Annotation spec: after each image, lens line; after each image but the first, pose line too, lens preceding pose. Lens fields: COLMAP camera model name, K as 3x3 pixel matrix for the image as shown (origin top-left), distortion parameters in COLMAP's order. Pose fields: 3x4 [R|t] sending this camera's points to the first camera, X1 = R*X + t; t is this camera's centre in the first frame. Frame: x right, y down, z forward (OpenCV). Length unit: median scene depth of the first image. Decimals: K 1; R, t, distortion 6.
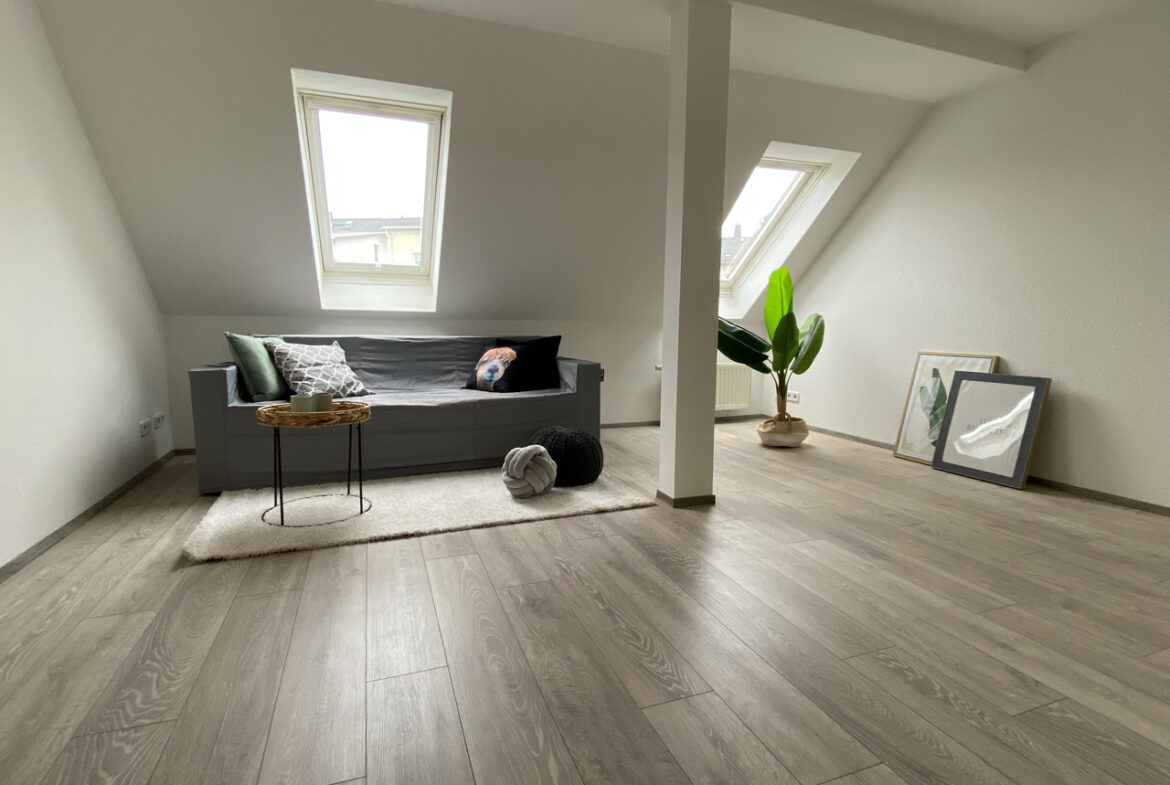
lens RADIAL K [[568.7, 0, 587.1], [0, 568.7, 396.6], [0, 0, 1]] dist [0.002686, -0.001487]
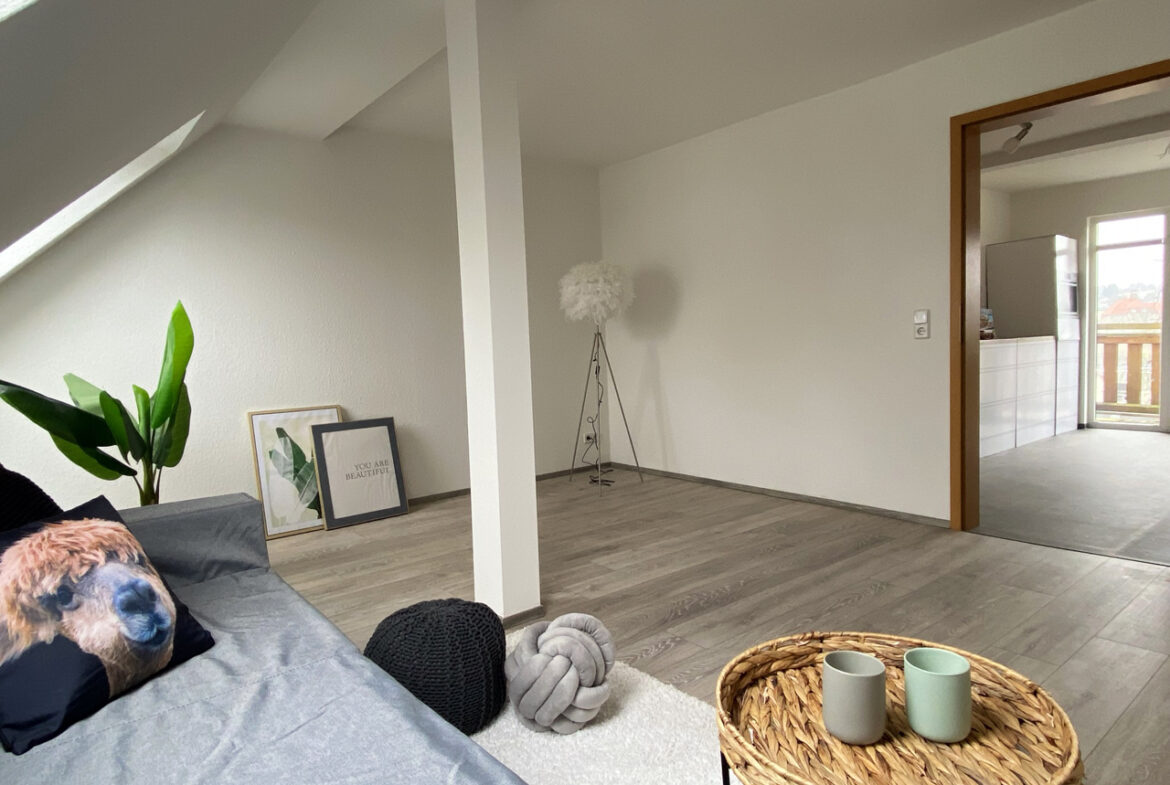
lens RADIAL K [[658.5, 0, 579.0], [0, 658.5, 393.5], [0, 0, 1]] dist [0.005221, -0.000615]
pose [[-0.294292, -0.059162, 0.953883, -0.628108], [0.159548, 0.981035, 0.110069, -0.173830], [-0.942304, 0.184582, -0.279272, 1.029664]]
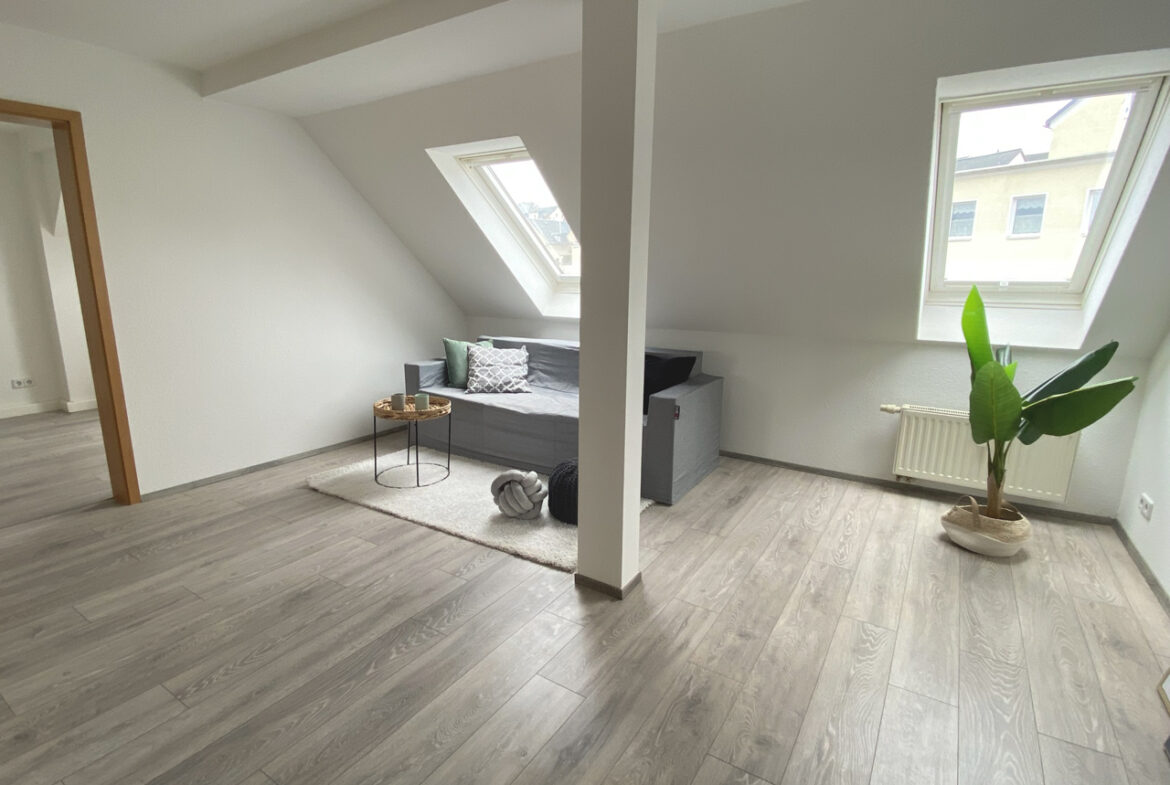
lens RADIAL K [[568.7, 0, 597.0], [0, 568.7, 389.0], [0, 0, 1]] dist [0.002686, -0.001487]
pose [[0.603570, 0.157169, -0.781666, 0.740983], [-0.103269, 0.987531, 0.118823, -0.193573], [0.790594, 0.009004, 0.612274, 0.426797]]
